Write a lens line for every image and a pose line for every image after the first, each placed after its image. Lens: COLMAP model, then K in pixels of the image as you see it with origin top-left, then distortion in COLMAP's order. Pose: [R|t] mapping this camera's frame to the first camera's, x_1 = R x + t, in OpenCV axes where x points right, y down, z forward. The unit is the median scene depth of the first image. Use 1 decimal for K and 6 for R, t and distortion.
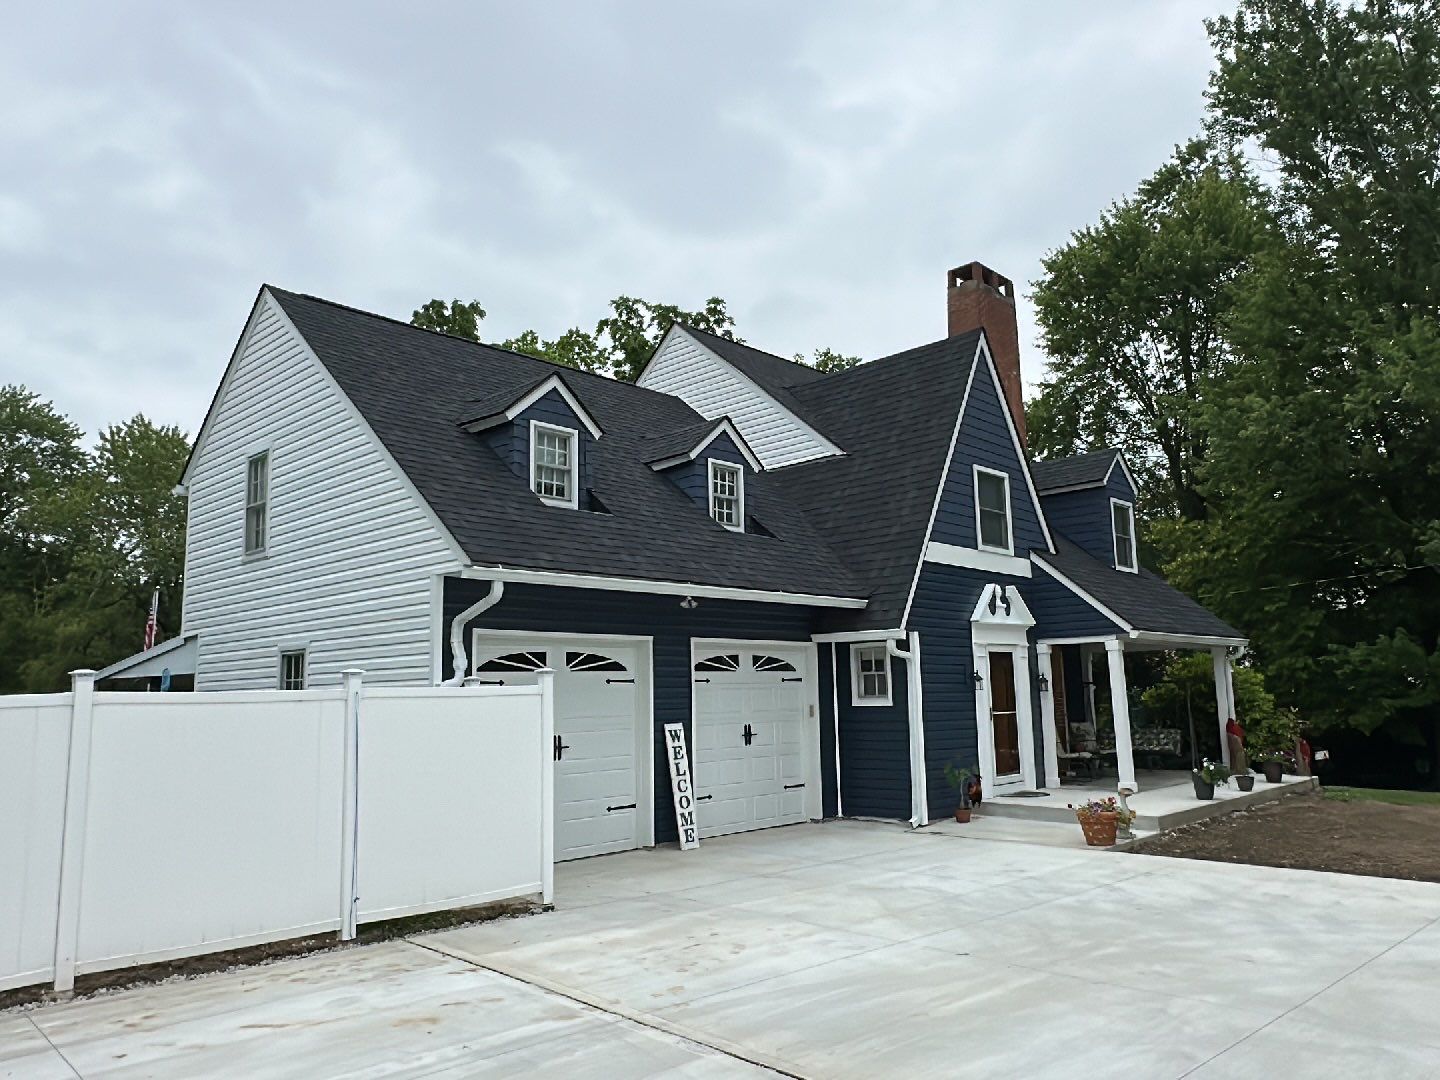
lens RADIAL K [[1028.4, 0, 724.3], [0, 1028.4, 533.1], [0, 0, 1]] dist [0.003118, 0.008986]
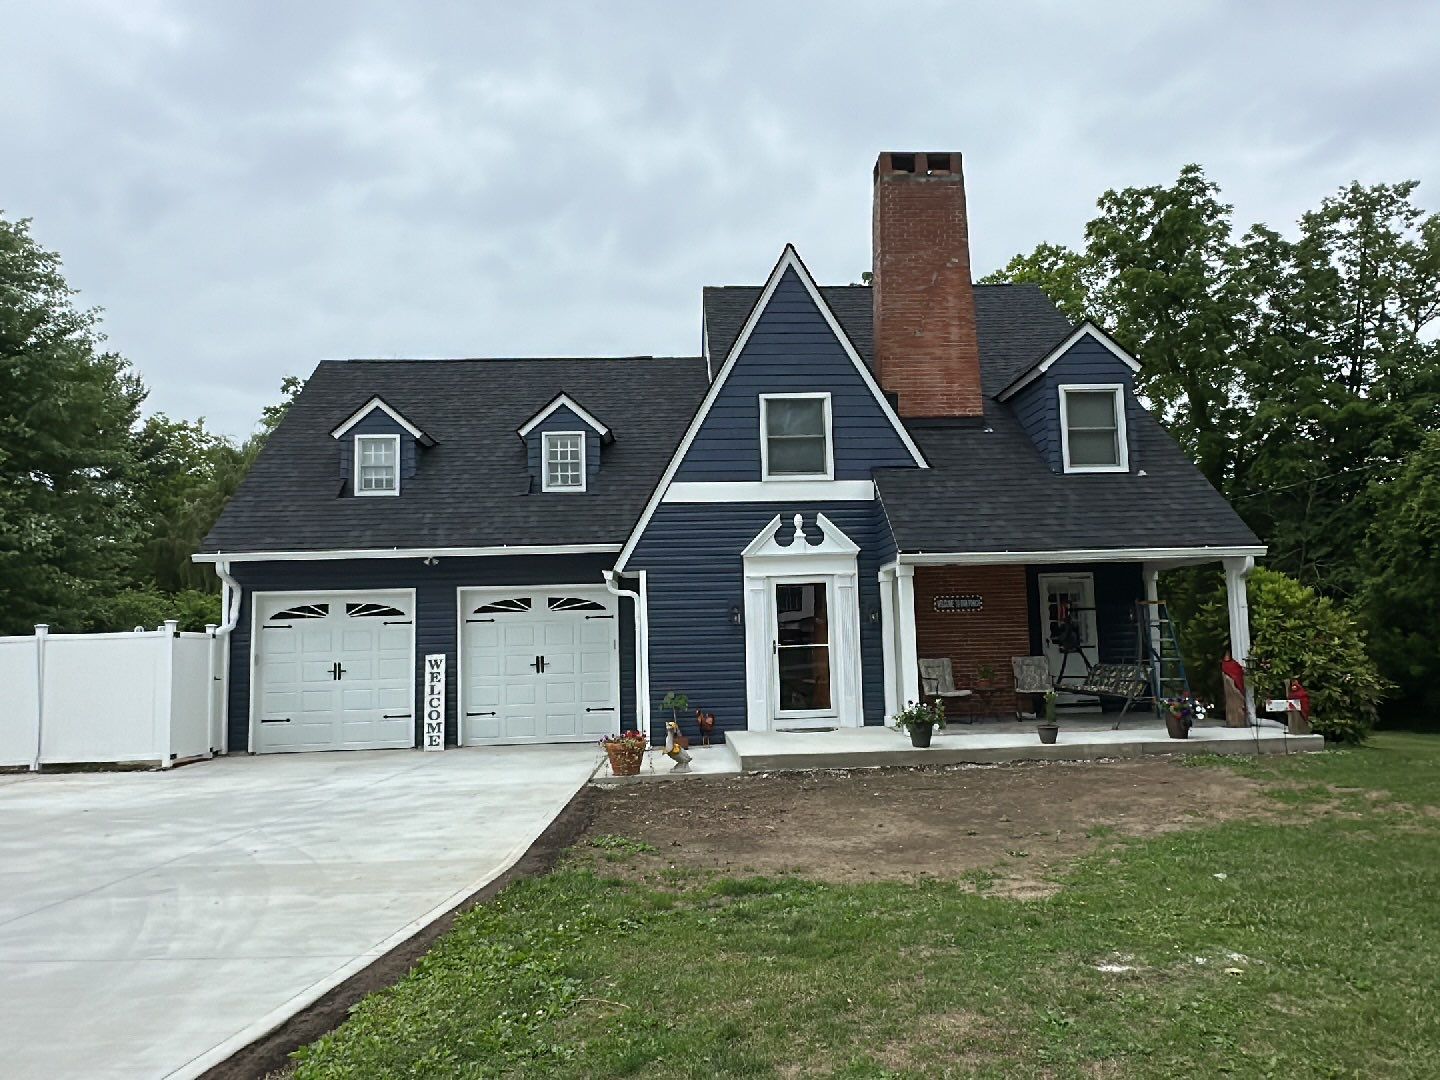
lens RADIAL K [[1028.4, 0, 718.0], [0, 1028.4, 535.8], [0, 0, 1]] dist [0.003118, 0.008986]
pose [[0.732064, -0.073441, -0.677266, 0.955248], [0.119264, 0.992635, 0.021274, 0.045735], [0.670715, -0.096348, 0.735431, 0.267701]]
